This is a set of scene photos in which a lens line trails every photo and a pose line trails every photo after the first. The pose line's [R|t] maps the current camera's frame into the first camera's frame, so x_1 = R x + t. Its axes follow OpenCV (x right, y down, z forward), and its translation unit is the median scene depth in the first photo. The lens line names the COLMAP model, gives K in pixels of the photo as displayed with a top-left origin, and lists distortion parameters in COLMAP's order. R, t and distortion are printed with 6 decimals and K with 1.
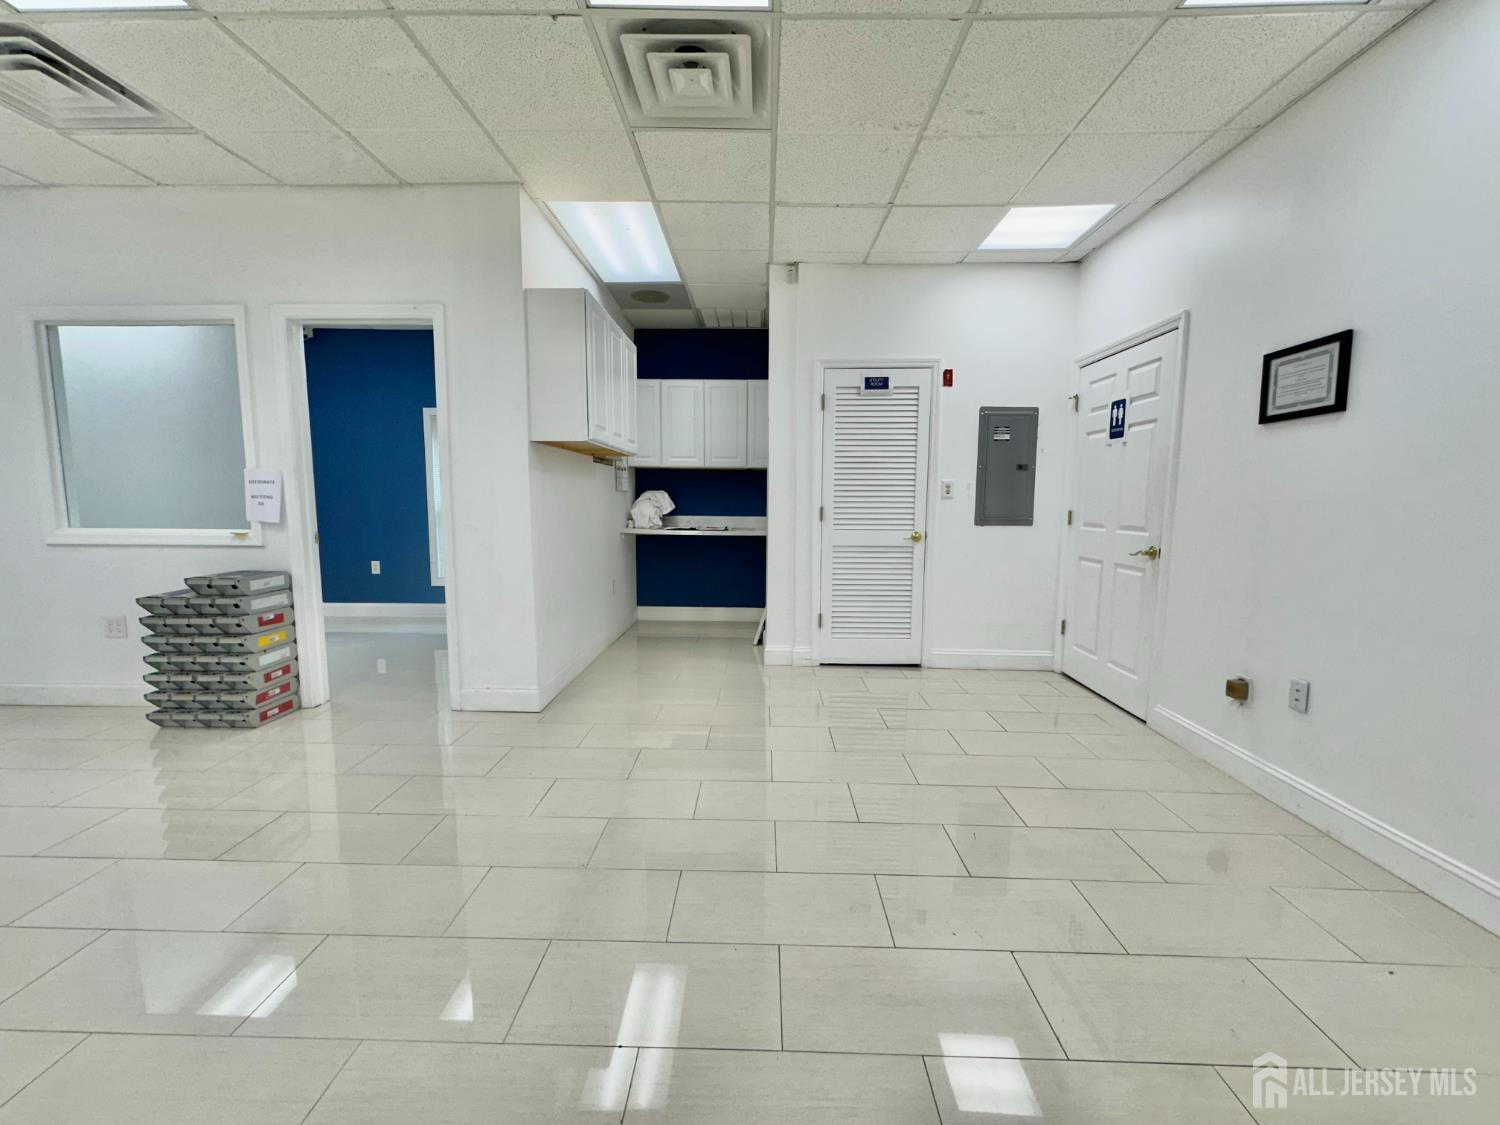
lens RADIAL K [[598.6, 0, 749.0], [0, 598.6, 558.1], [0, 0, 1]] dist [-0.002438, 0.000624]
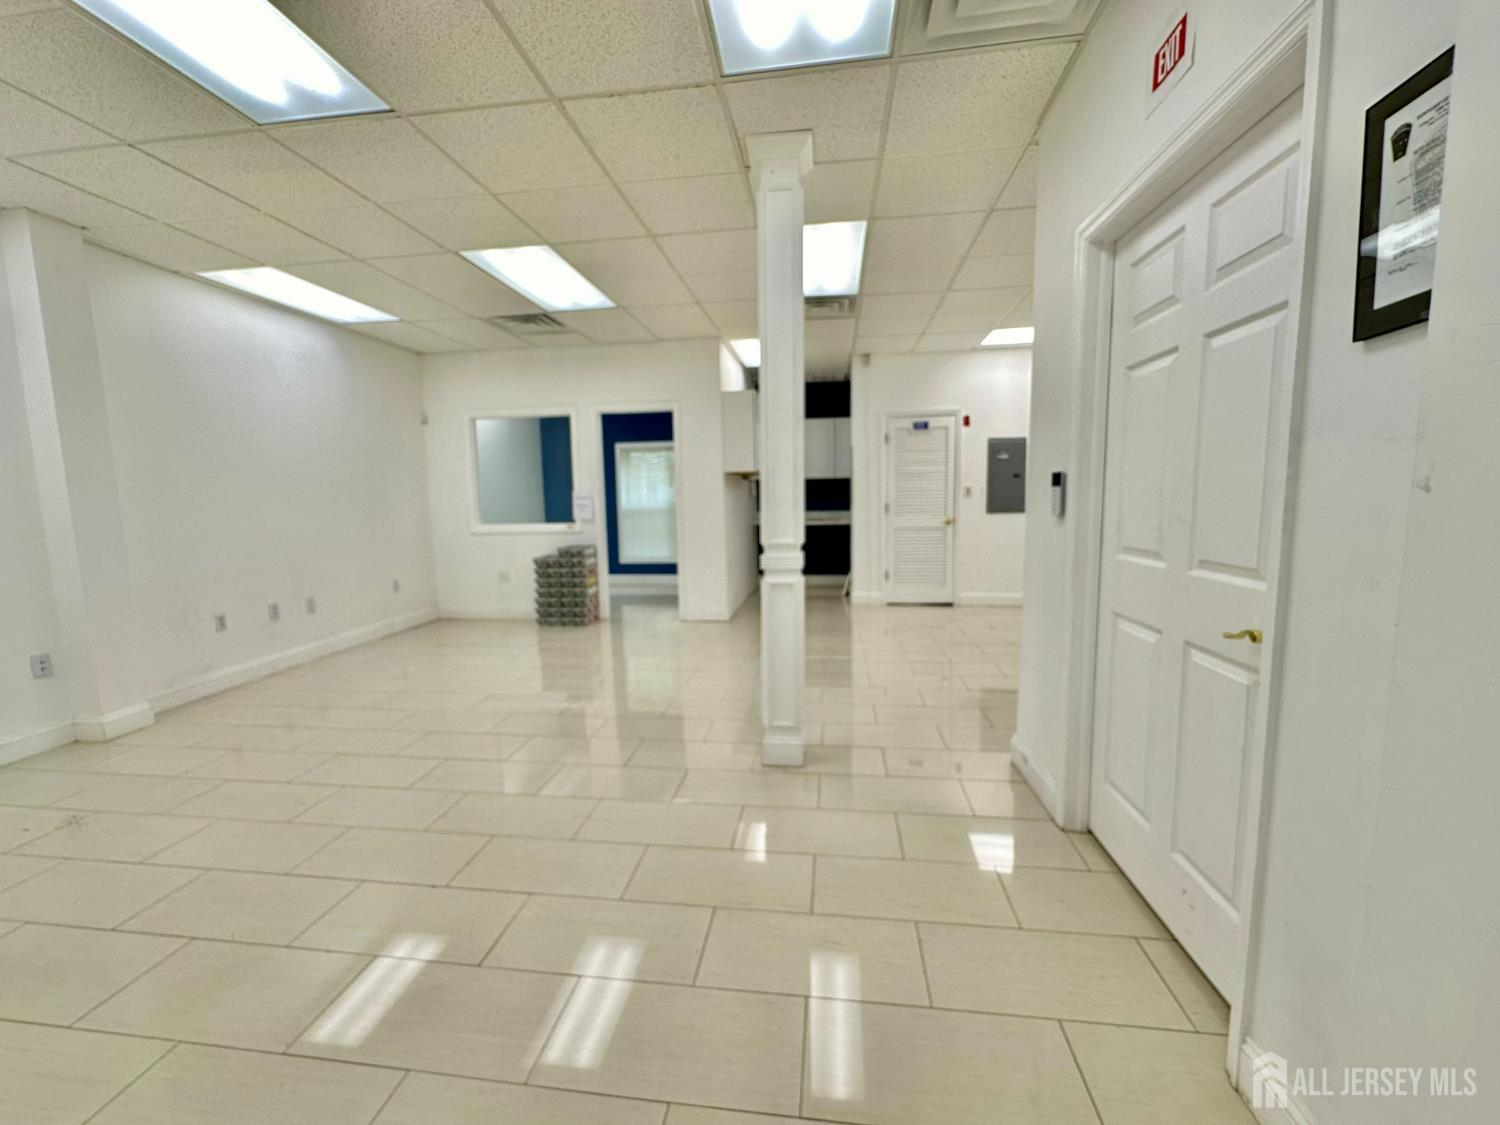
lens RADIAL K [[598.6, 0, 749.0], [0, 598.6, 558.1], [0, 0, 1]] dist [-0.002438, 0.000624]
pose [[0.992479, -0.011291, -0.121897, -0.051793], [0.012233, 0.999901, 0.006981, 0.044984], [0.121806, -0.008420, 0.992518, -0.651155]]
